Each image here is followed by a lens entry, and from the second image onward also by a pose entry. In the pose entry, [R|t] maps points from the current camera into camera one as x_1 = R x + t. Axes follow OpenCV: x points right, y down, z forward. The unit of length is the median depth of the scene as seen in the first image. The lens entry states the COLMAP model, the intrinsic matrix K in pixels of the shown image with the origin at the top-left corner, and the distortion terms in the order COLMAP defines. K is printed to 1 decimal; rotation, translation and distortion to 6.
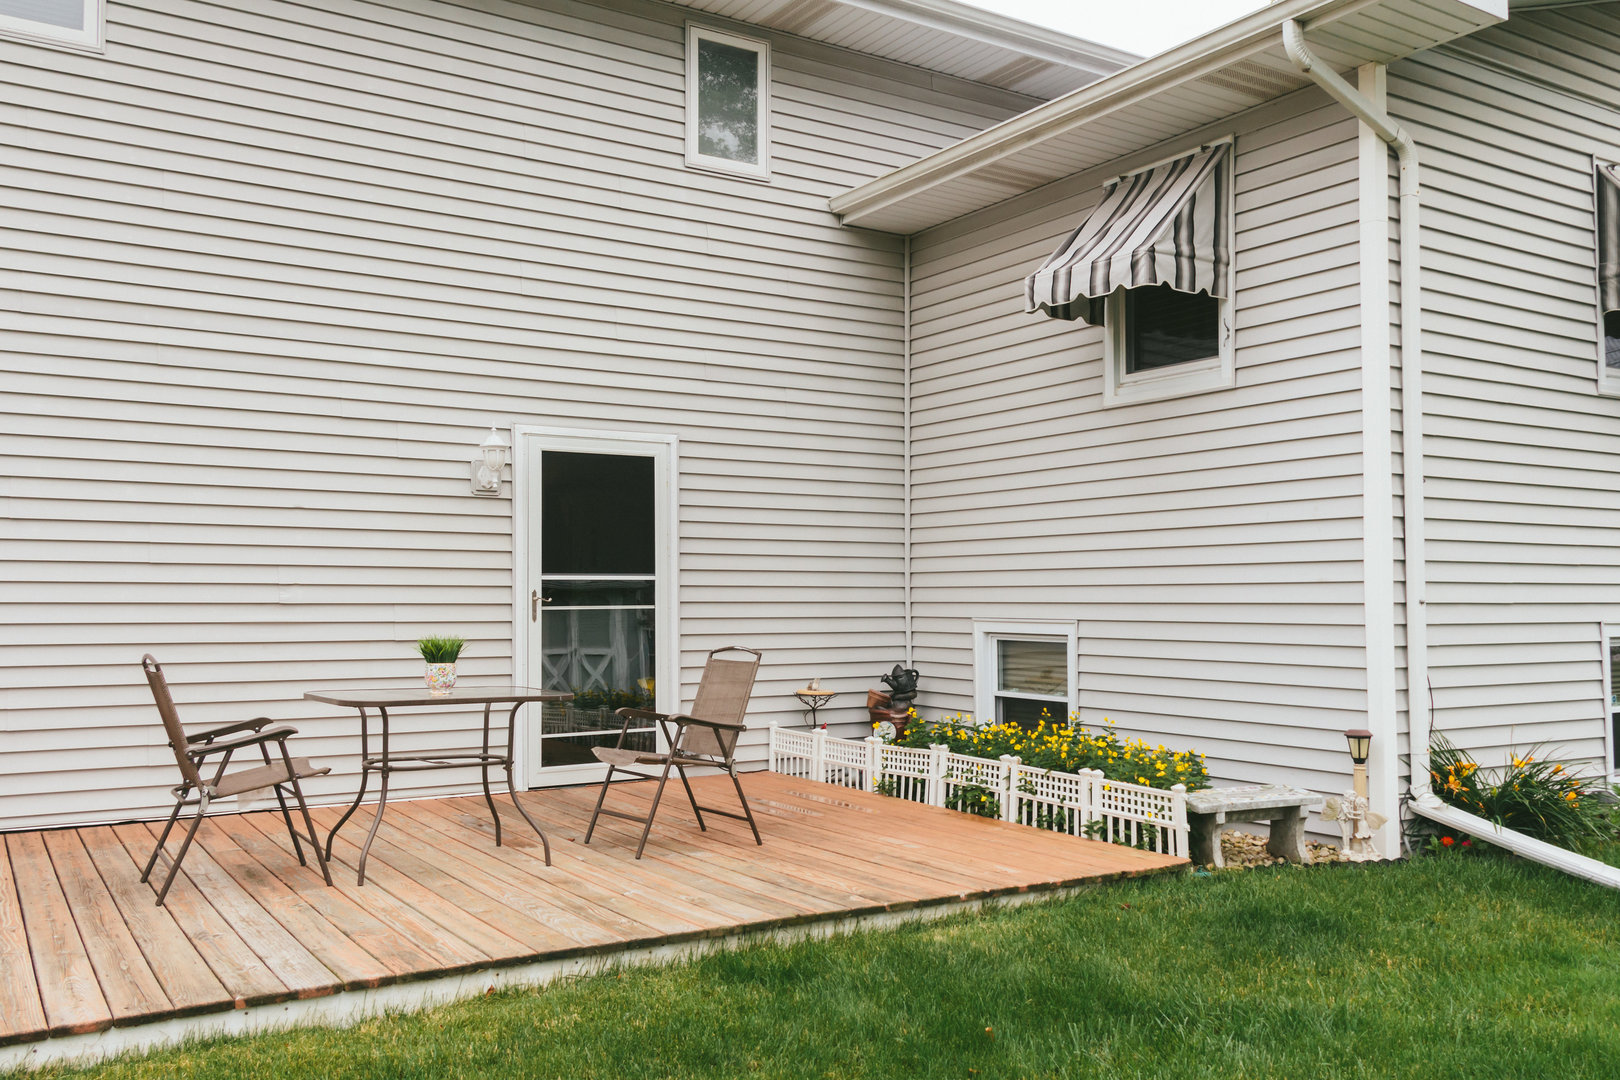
lens RADIAL K [[1315.2, 0, 812.9], [0, 1315.2, 564.0], [0, 0, 1]] dist [-0.001394, 0.000126]
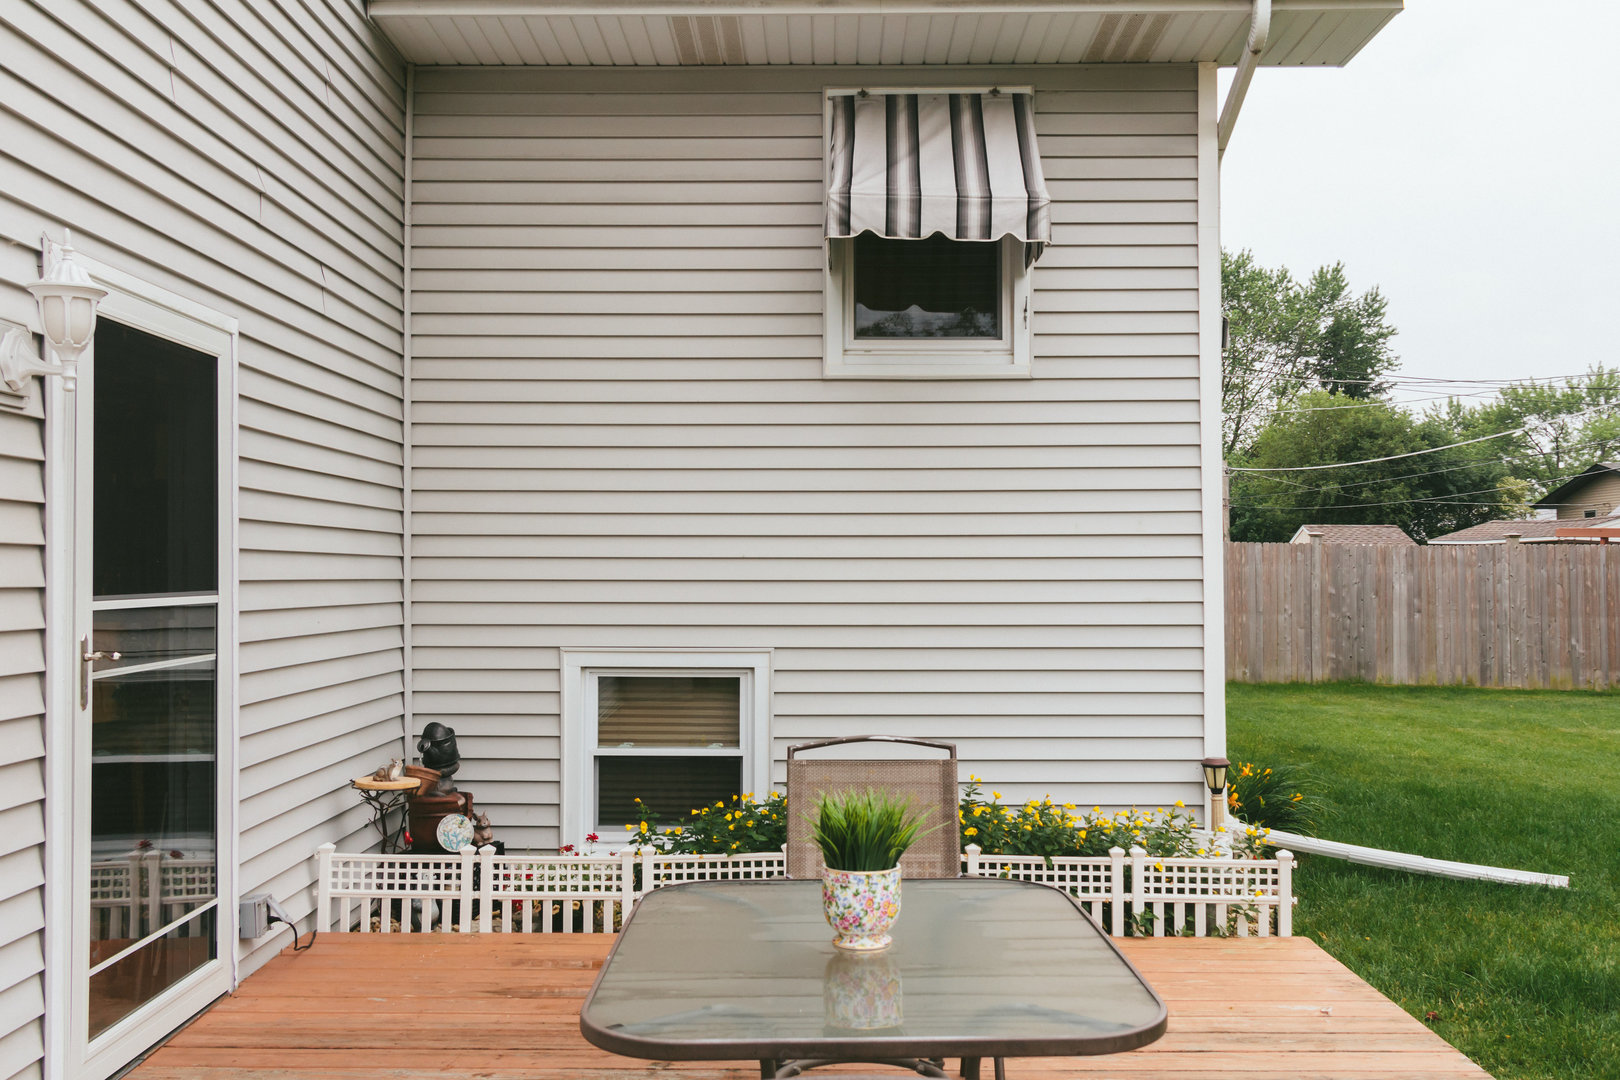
lens RADIAL K [[1337.7, 0, 814.1], [0, 1337.7, 543.1], [0, 0, 1]] dist [0.007881, 0.000946]
pose [[0.564086, 0.020427, 0.825464, -0.440686], [-0.021618, 0.999717, -0.009967, -0.011165], [-0.825433, -0.012223, 0.564367, 0.554603]]
